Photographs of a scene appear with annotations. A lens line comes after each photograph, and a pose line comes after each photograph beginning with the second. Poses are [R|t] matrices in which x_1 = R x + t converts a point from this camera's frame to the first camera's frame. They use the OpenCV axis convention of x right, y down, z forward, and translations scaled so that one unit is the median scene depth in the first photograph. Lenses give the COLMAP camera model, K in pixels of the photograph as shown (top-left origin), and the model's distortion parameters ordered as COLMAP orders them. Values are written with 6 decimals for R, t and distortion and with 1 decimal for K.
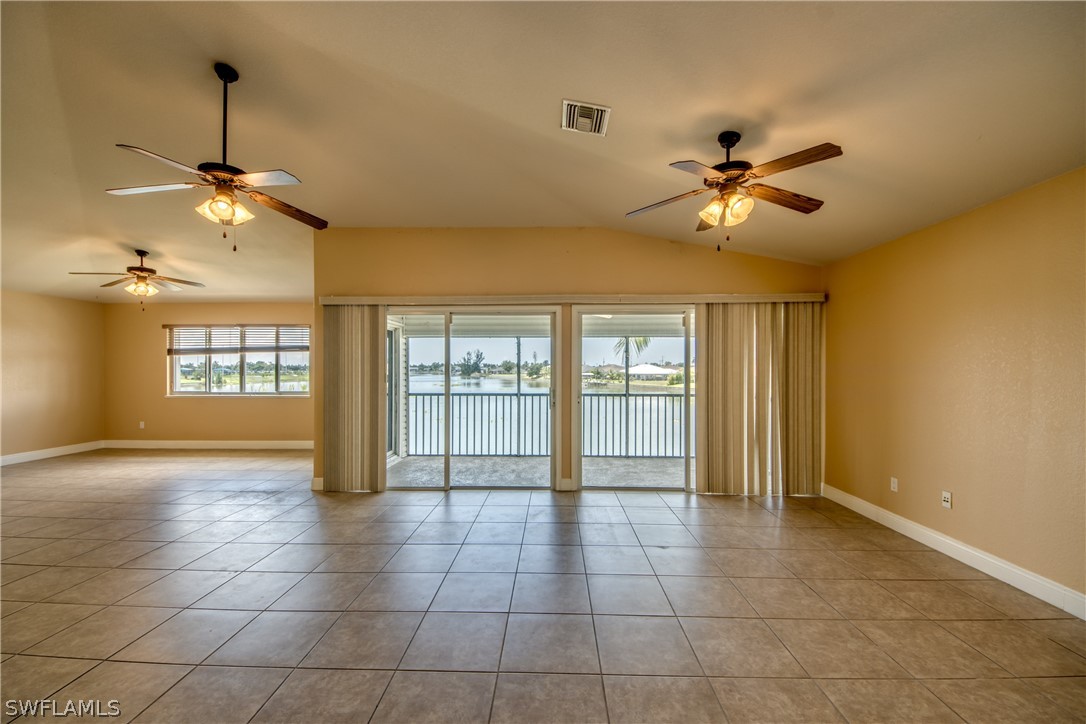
lens RADIAL K [[421.5, 0, 548.7], [0, 421.5, 368.9], [0, 0, 1]] dist [0.020375, -0.013730]
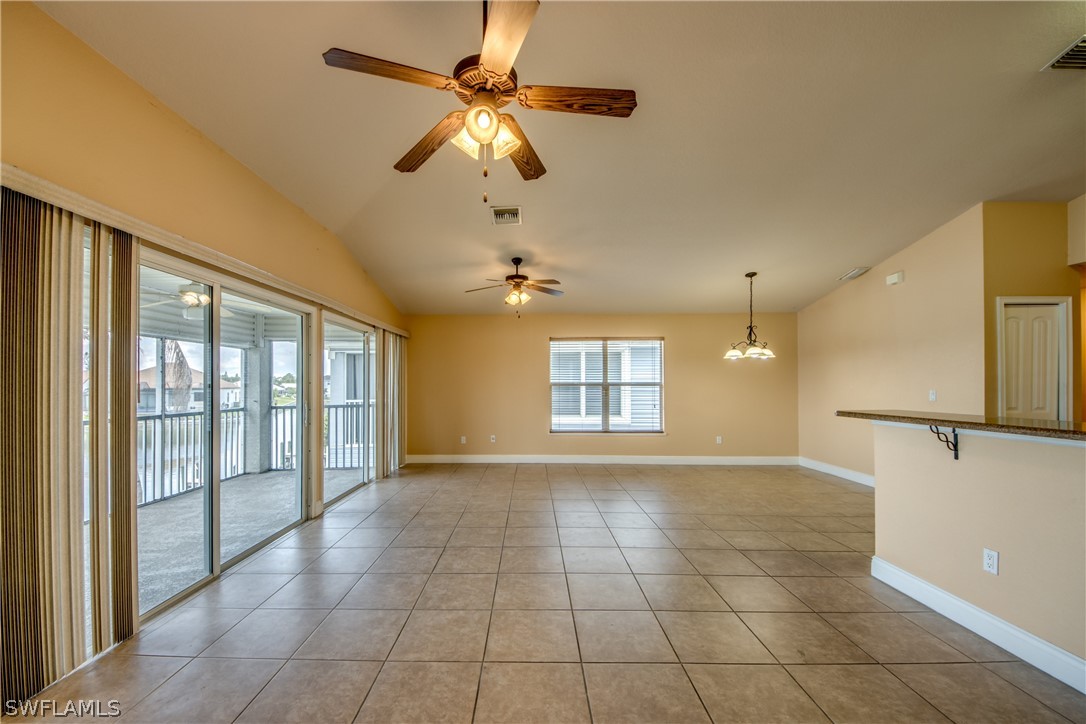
lens RADIAL K [[421.5, 0, 510.1], [0, 421.5, 379.6], [0, 0, 1]] dist [0.020375, -0.013730]
pose [[0.019316, 0.009731, 0.999766, -0.849379], [0.004475, 0.999942, -0.009819, 0.010939], [-0.999803, 0.004663, 0.019271, 0.556603]]
